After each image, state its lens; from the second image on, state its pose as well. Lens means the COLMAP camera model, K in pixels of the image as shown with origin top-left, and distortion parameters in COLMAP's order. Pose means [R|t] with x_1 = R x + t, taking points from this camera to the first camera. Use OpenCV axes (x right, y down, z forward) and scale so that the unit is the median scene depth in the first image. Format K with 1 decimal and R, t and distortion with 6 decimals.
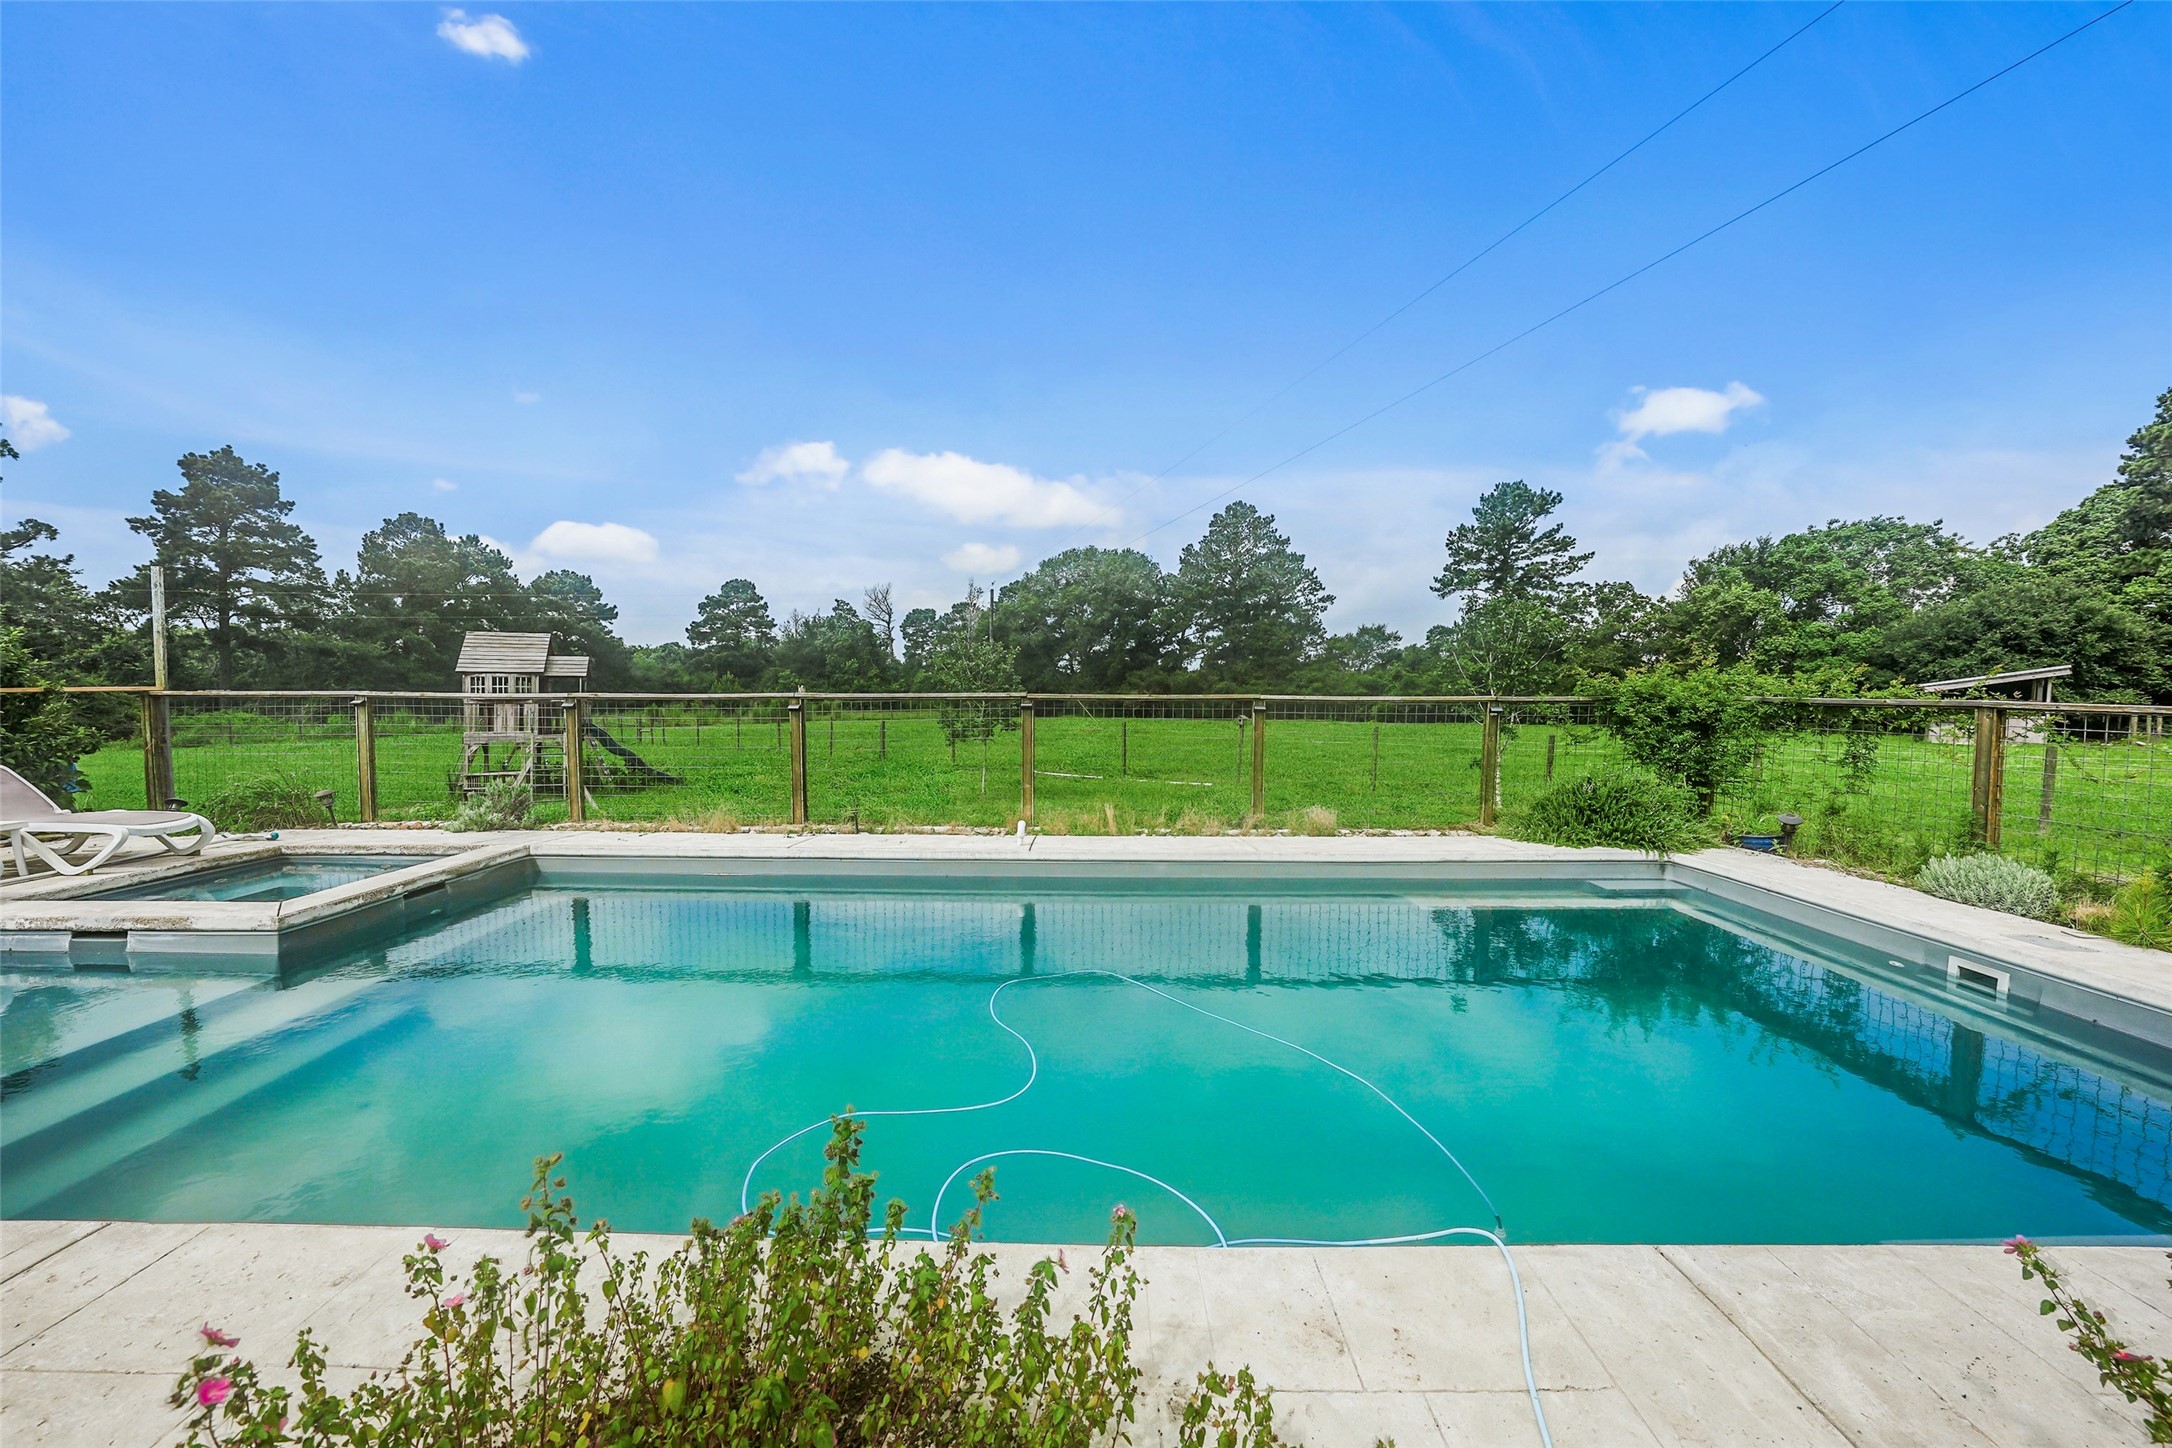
lens RADIAL K [[759.1, 0, 1089.6], [0, 759.1, 710.9], [0, 0, 1]] dist [-0.015127, 0.001082]
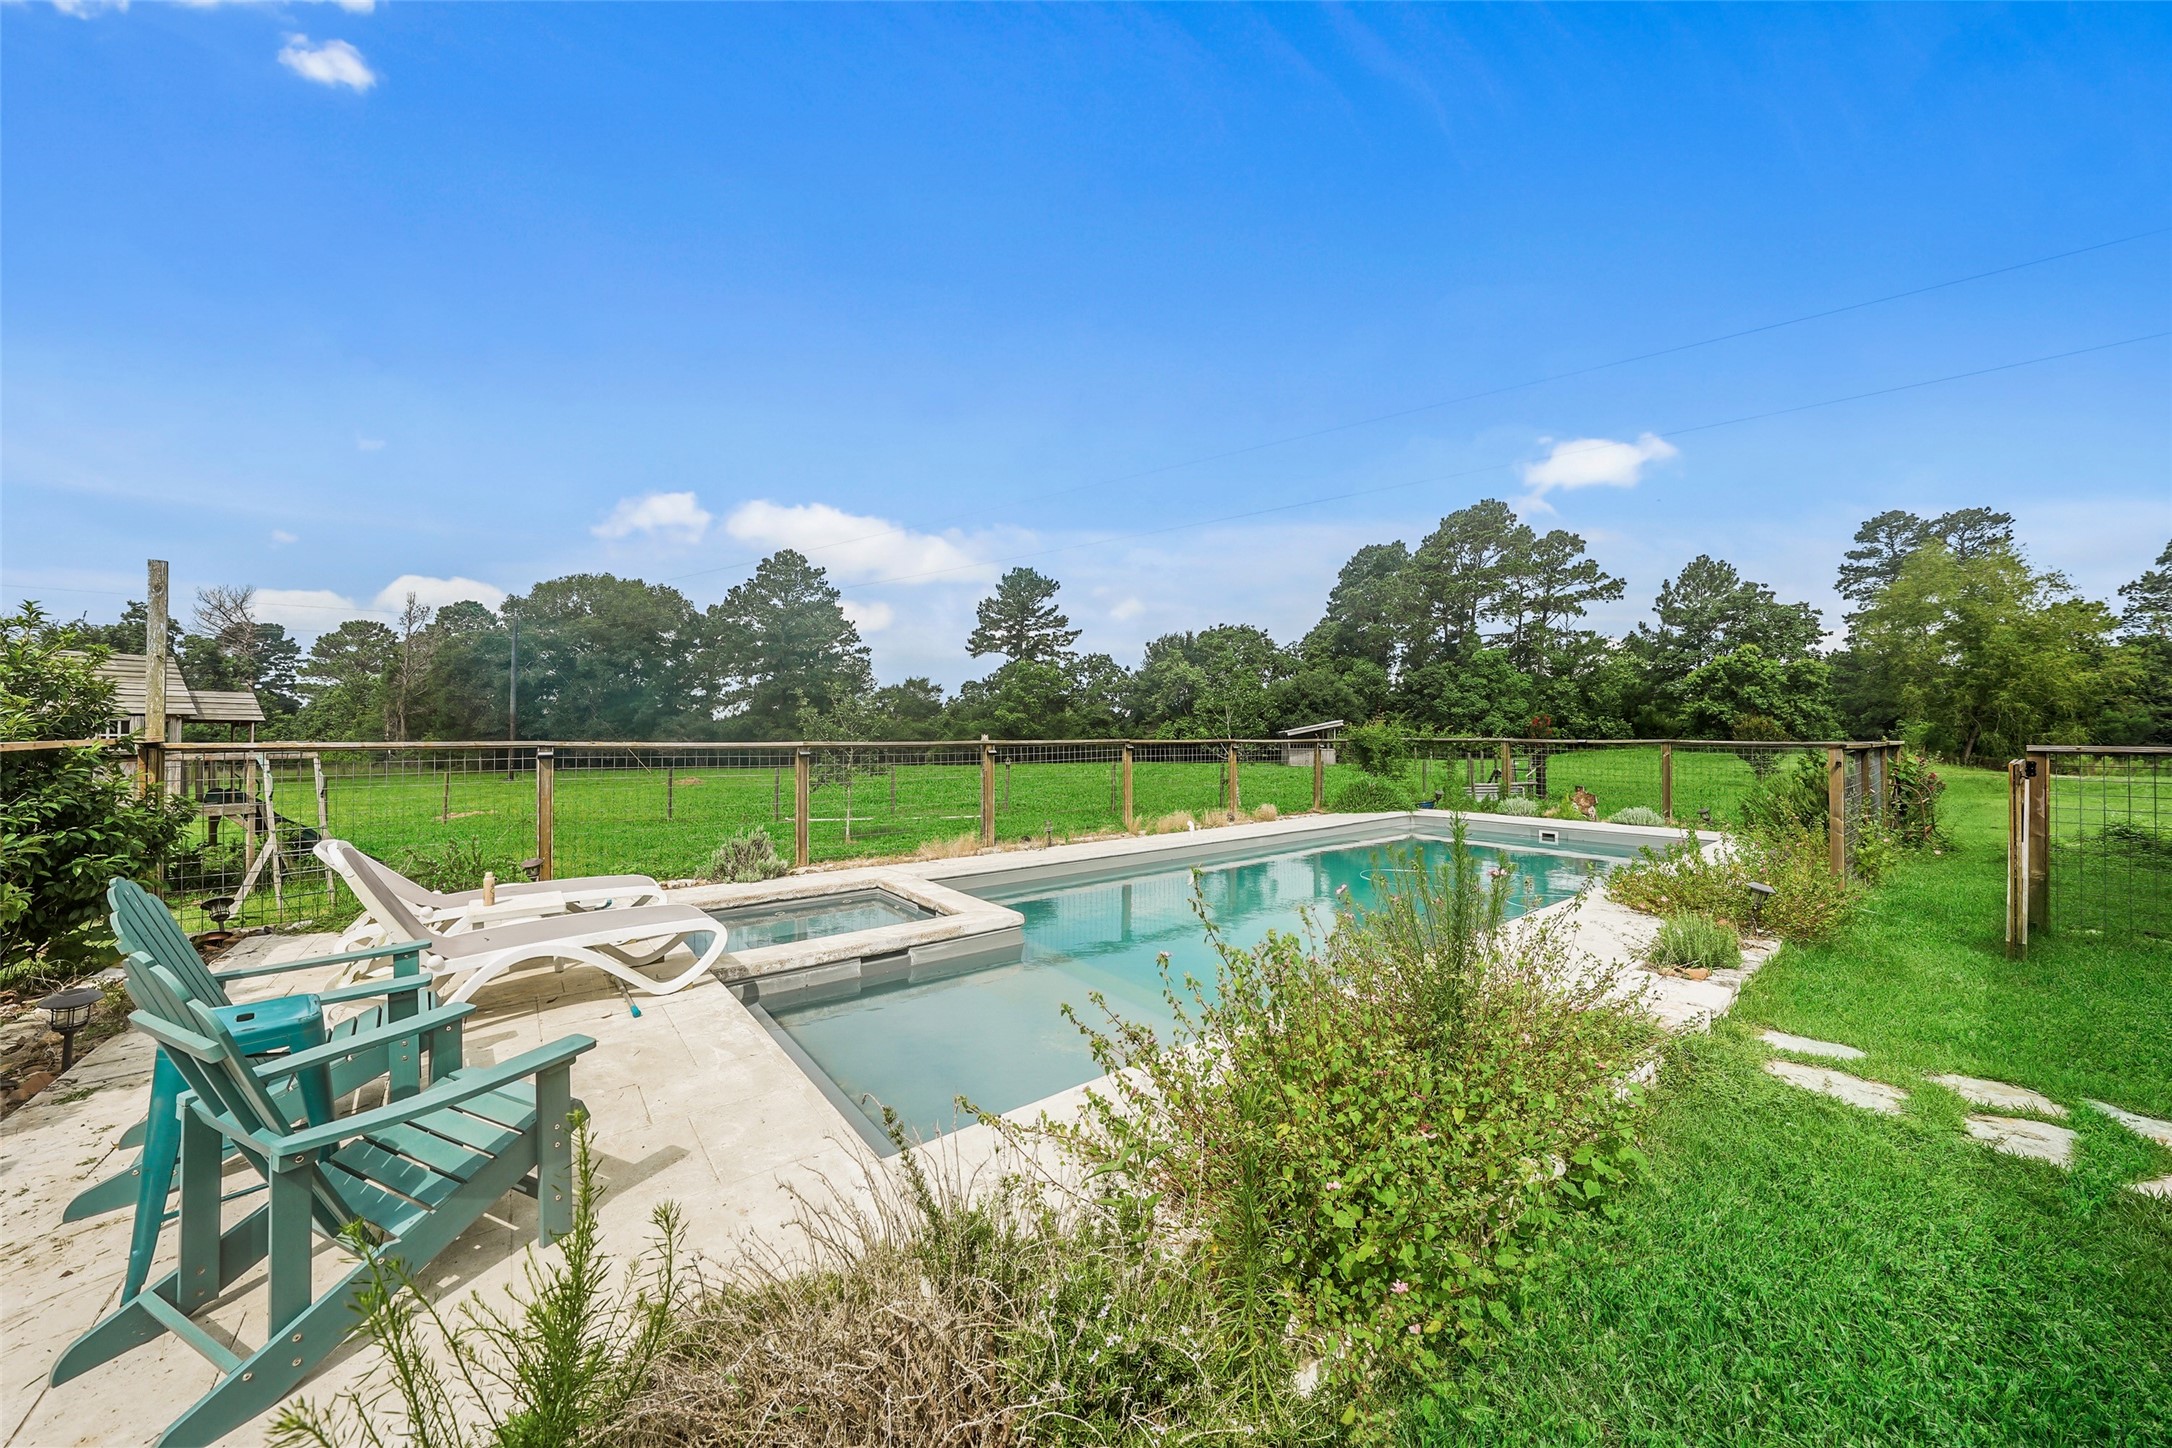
lens RADIAL K [[759.1, 0, 1100.0], [0, 759.1, 722.5], [0, 0, 1]] dist [-0.015127, 0.001082]
pose [[0.774905, 0.006443, 0.632045, -0.129217], [0.023495, 0.998963, -0.038988, 0.001619], [-0.631641, 0.045062, 0.773951, -0.027755]]
